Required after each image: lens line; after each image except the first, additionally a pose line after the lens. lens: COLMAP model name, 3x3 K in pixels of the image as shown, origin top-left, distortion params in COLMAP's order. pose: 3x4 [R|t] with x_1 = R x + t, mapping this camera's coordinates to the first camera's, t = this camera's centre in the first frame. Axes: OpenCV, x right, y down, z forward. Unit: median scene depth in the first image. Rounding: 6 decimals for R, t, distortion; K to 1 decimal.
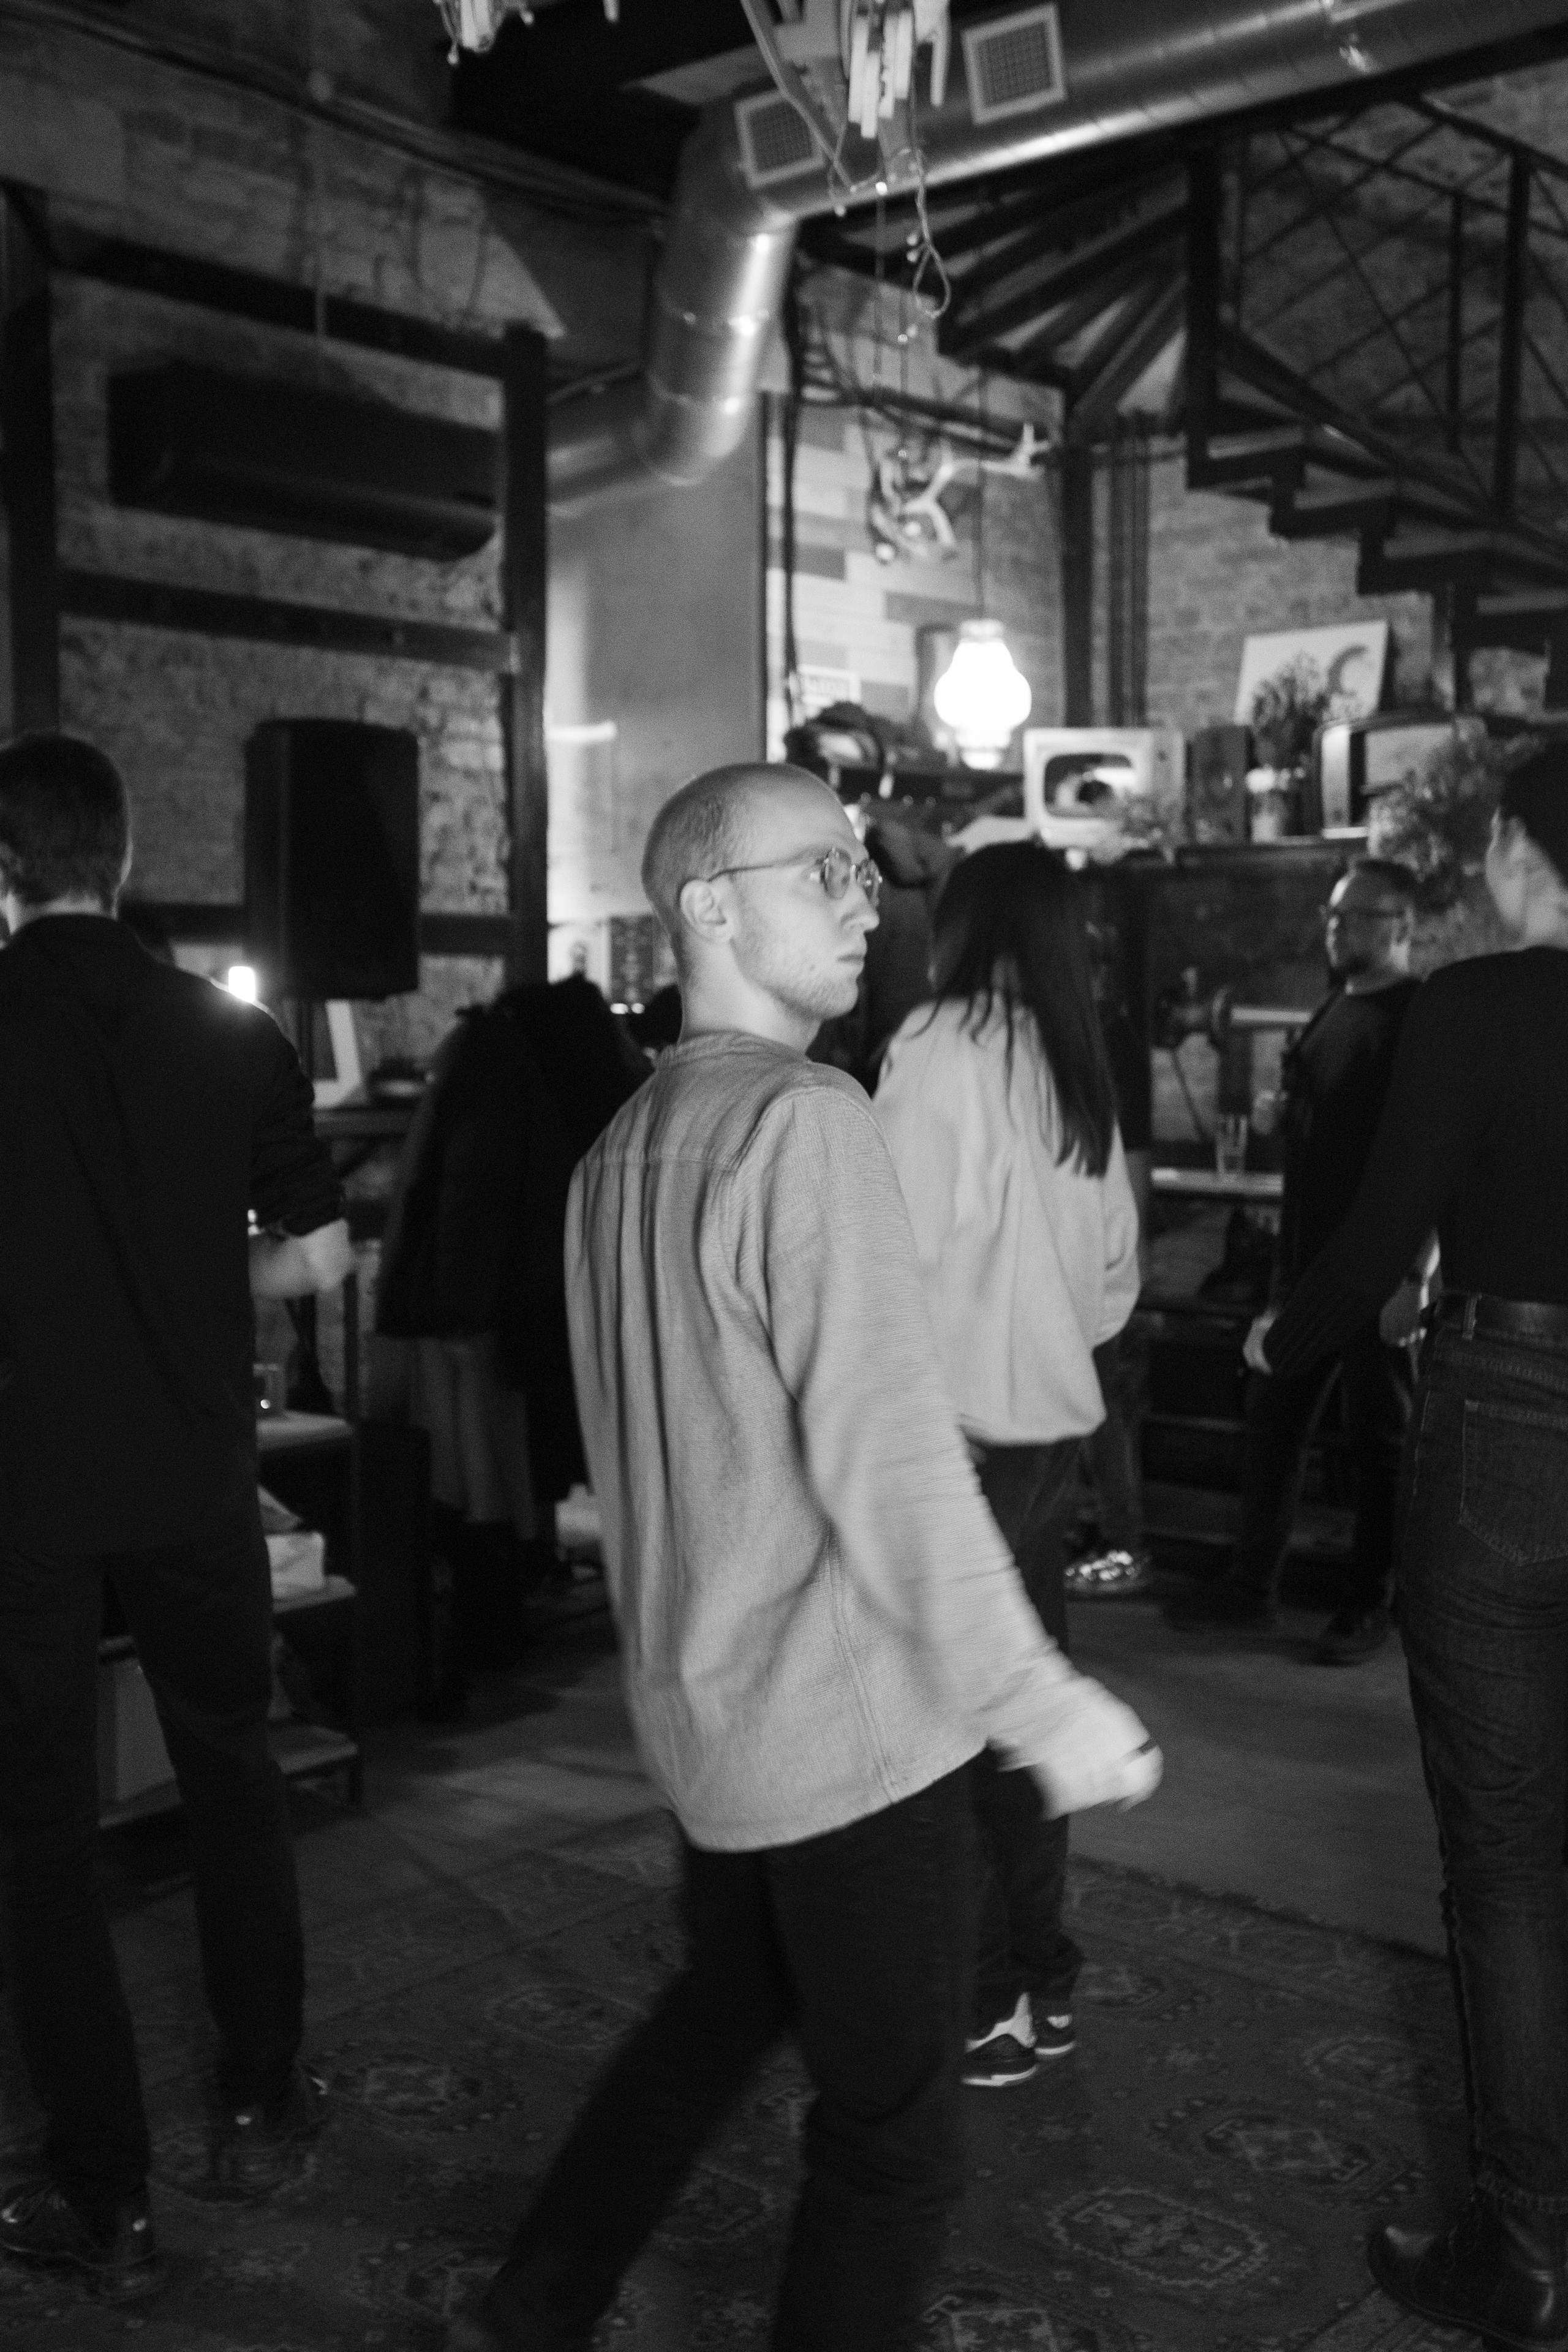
lens RADIAL K [[2517.0, 0, 784.0], [0, 2517.0, 1176.0], [0, 0, 1]] dist [-0.015245, 0.135264]
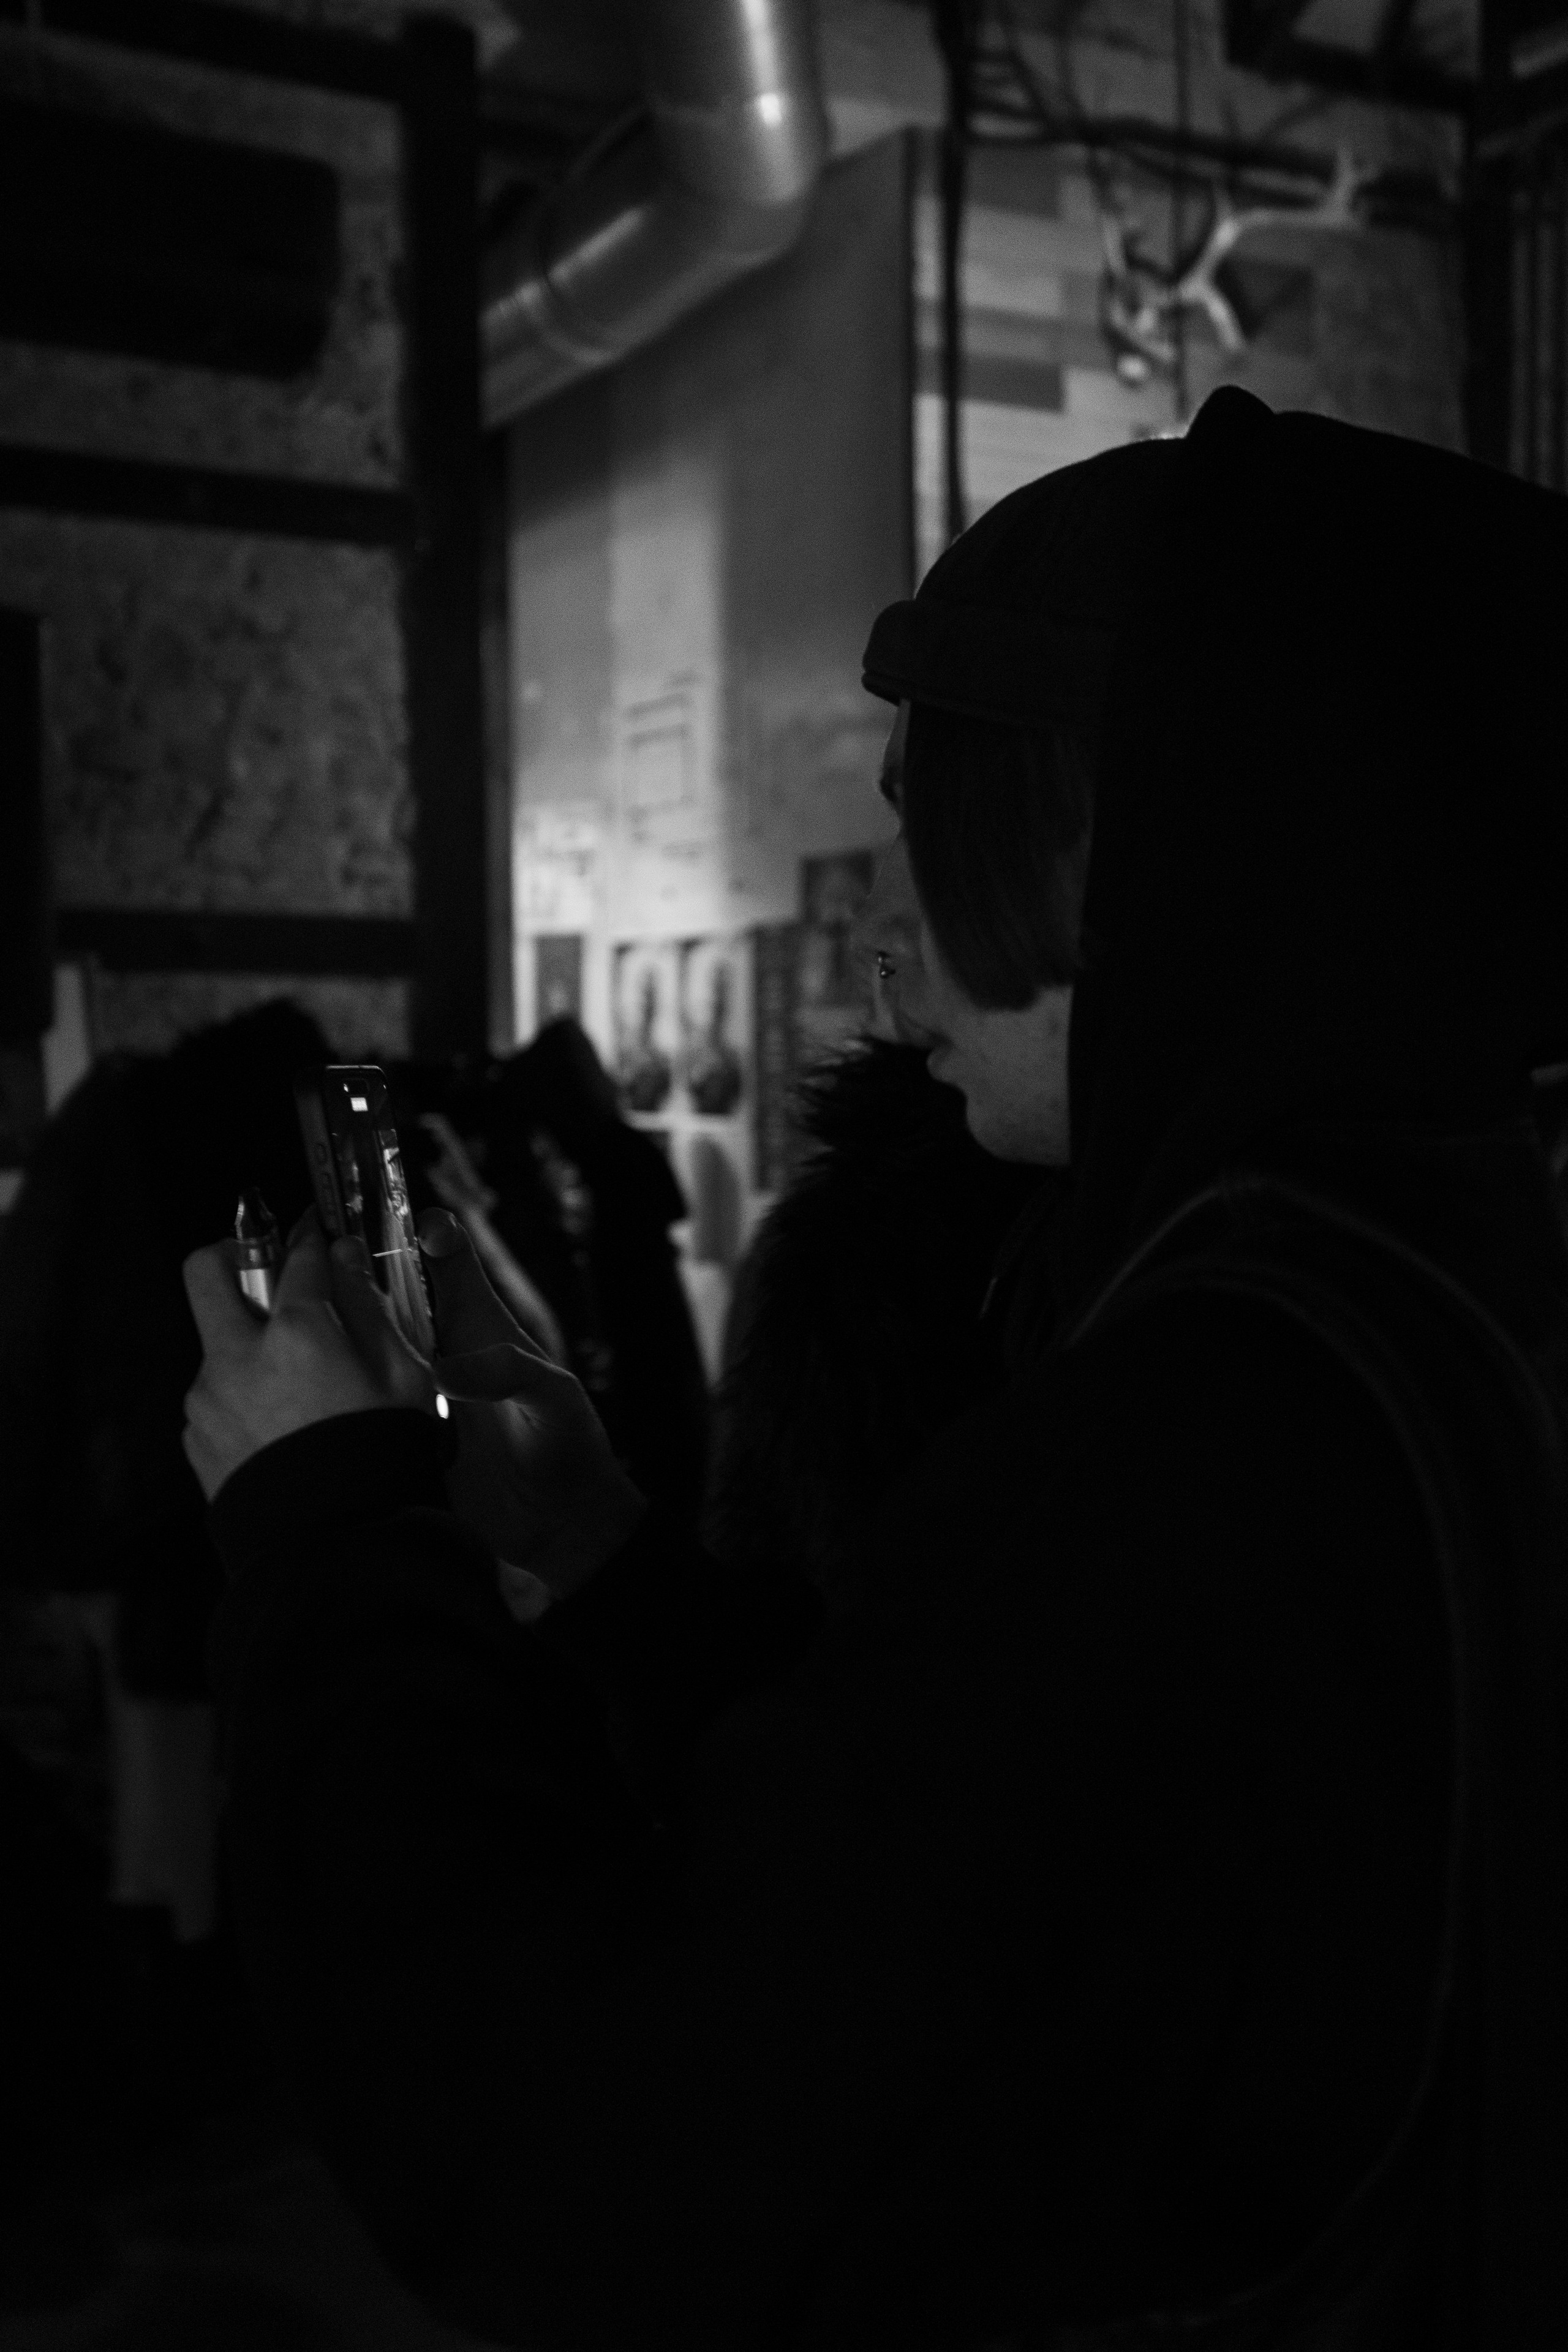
lens RADIAL K [[2666.7, 0, 780.9], [0, 2666.7, 1123.1], [0, 0, 1]] dist [0.077035, -0.006559]
pose [[0.956849, 0.003664, -0.290563, 0.165401], [-0.015699, 0.999112, -0.039099, -0.021107], [0.290161, 0.041973, 0.956057, 0.319895]]
